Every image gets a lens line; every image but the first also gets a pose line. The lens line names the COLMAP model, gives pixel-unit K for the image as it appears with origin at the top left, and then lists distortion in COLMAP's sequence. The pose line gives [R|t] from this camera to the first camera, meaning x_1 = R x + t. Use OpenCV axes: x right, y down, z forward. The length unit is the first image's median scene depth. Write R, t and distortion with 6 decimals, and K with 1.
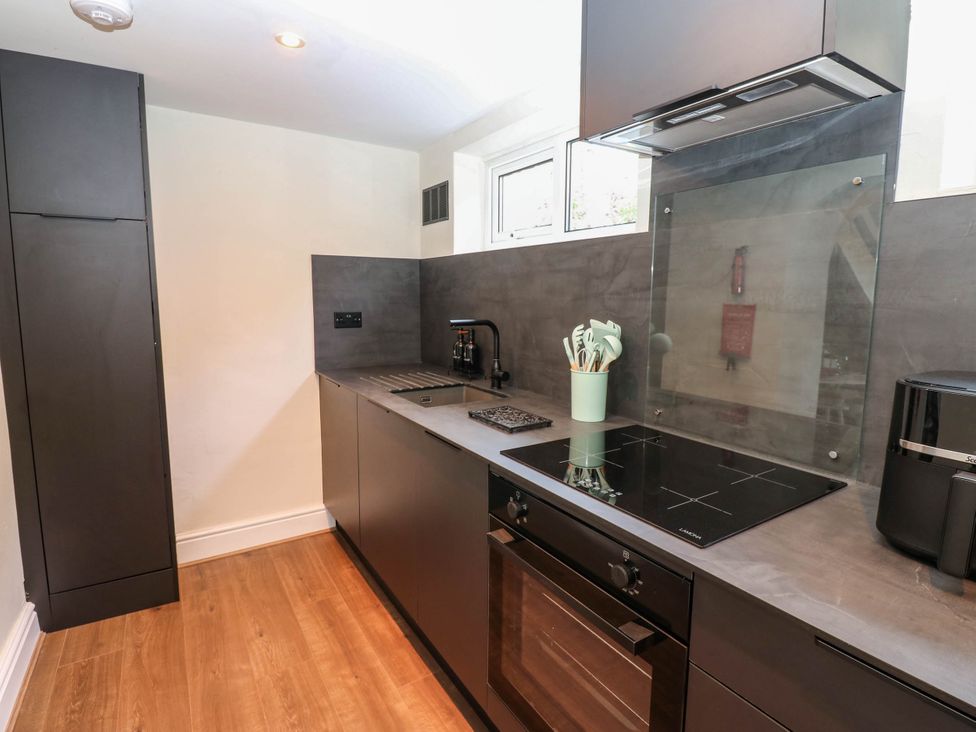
lens RADIAL K [[523.0, 0, 489.7], [0, 523.0, 364.8], [0, 0, 1]] dist [-0.019943, -0.000563]
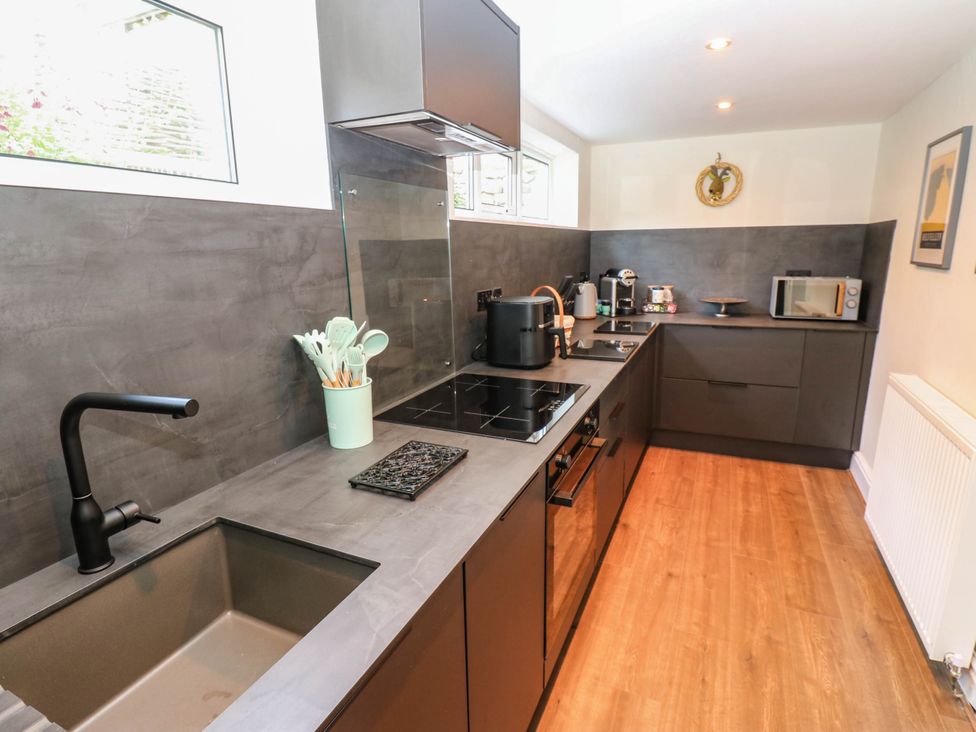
lens RADIAL K [[523.0, 0, 487.6], [0, 523.0, 362.9], [0, 0, 1]] dist [-0.019943, -0.000563]
pose [[-0.547631, -0.165947, 0.820099, -0.536881], [0.137810, 0.948861, 0.284026, -0.203388], [-0.825293, 0.268559, -0.496756, 1.166418]]
